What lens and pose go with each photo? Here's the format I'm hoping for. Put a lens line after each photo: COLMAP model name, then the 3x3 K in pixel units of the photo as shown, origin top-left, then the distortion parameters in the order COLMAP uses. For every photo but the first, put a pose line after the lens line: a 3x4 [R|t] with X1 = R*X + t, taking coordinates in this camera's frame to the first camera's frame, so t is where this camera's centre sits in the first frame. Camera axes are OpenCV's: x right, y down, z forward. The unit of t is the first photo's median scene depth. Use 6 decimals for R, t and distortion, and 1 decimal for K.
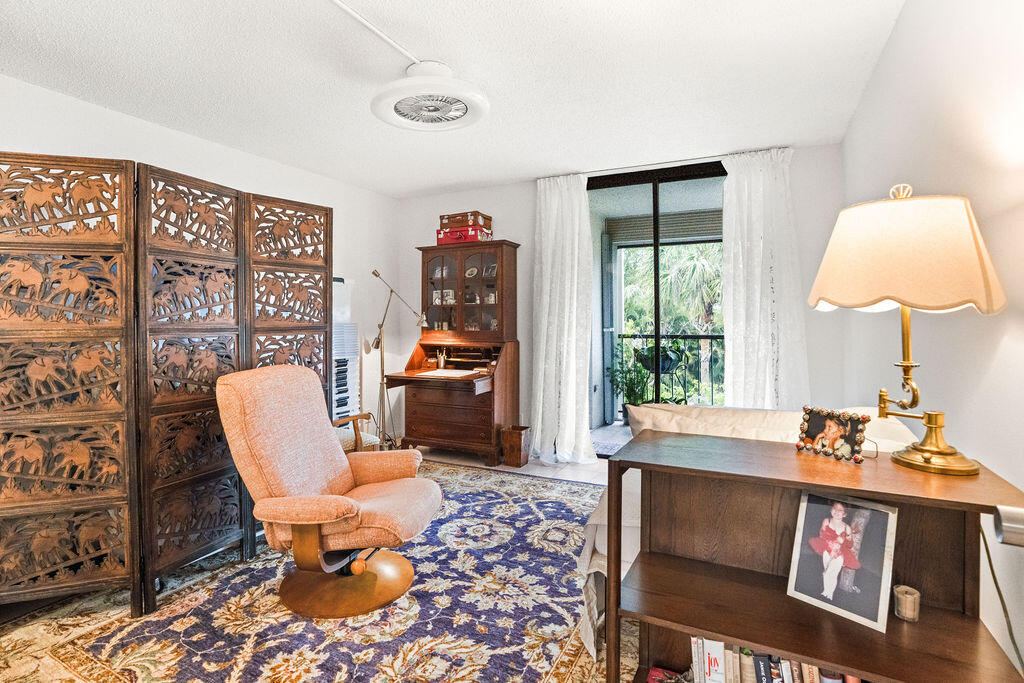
lens RADIAL K [[494.7, 0, 511.1], [0, 494.7, 330.3], [0, 0, 1]] dist [-0.035185, 0.000674]
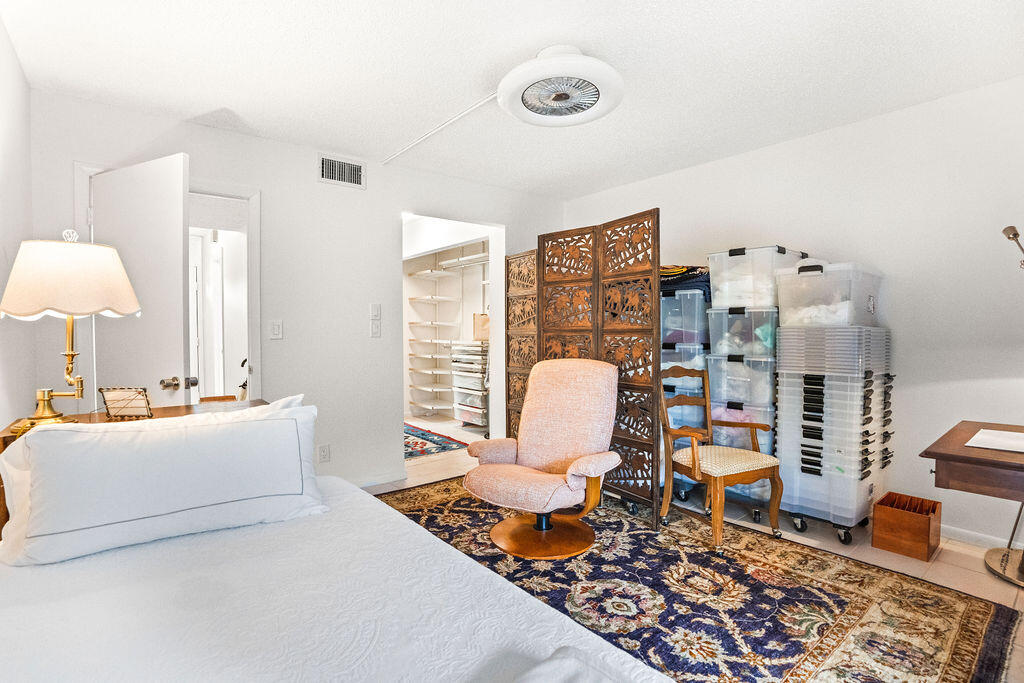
lens RADIAL K [[494.7, 0, 507.3], [0, 494.7, 346.9], [0, 0, 1]] dist [-0.035185, 0.000674]
pose [[-0.398526, 0.050442, -0.915769, 0.712788], [-0.005764, 0.998329, 0.057498, -0.030761], [0.917139, 0.028193, -0.397569, 1.212623]]
